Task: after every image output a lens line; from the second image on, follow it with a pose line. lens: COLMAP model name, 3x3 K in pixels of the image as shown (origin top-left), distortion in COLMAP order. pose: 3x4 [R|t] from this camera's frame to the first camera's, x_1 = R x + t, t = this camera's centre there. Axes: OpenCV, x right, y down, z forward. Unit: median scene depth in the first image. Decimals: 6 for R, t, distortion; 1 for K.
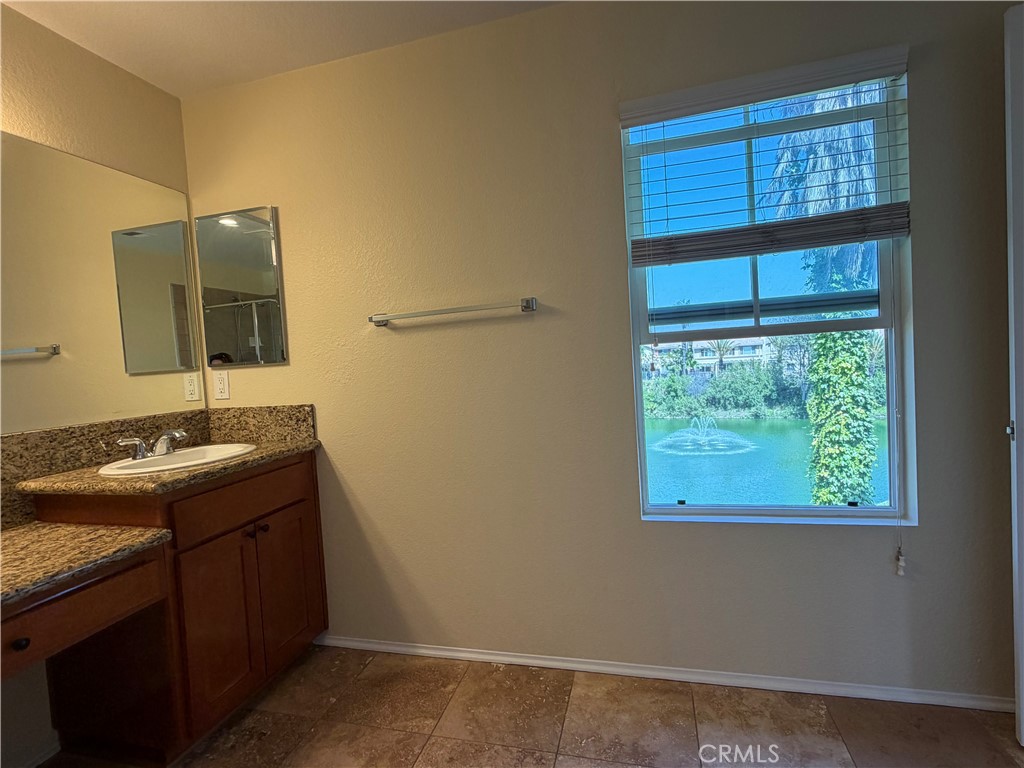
lens RADIAL K [[497.8, 0, 507.6], [0, 497.8, 375.4], [0, 0, 1]] dist [0.000772, -0.000377]
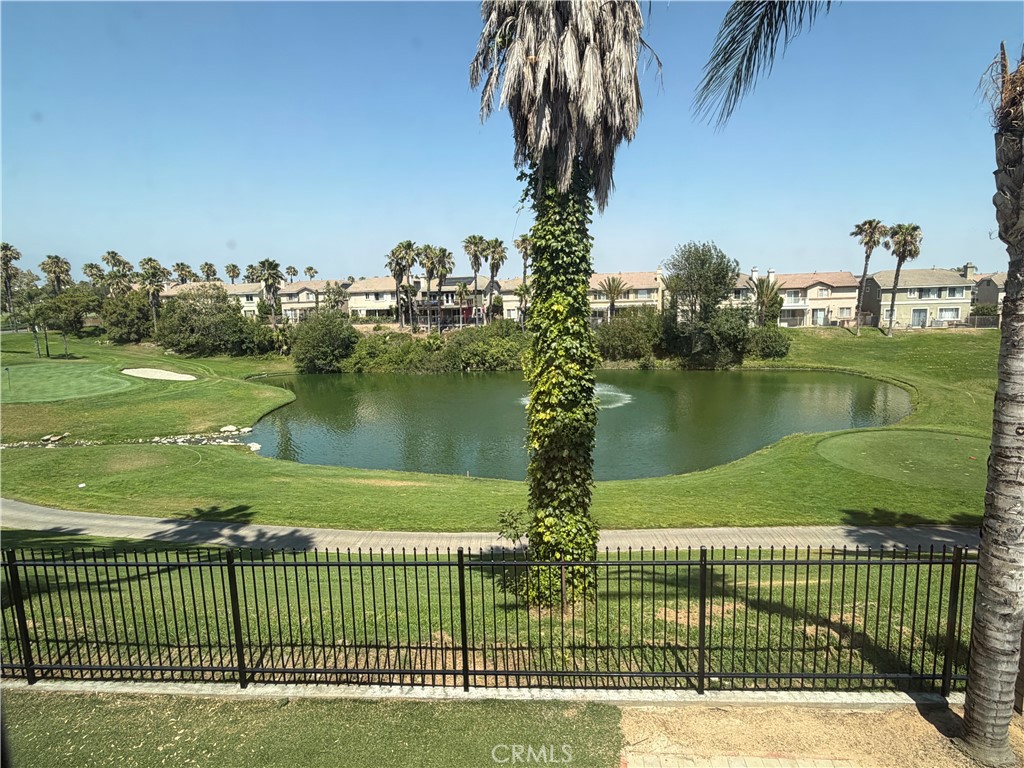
lens RADIAL K [[573.6, 0, 510.5], [0, 573.6, 382.4], [0, 0, 1]] dist [-0.005385, 0.004542]
pose [[0.982534, -0.000339, 0.186084, 0.434250], [-0.020320, 0.993823, 0.109101, -0.001600], [-0.184972, -0.110976, 0.976458, 0.120812]]
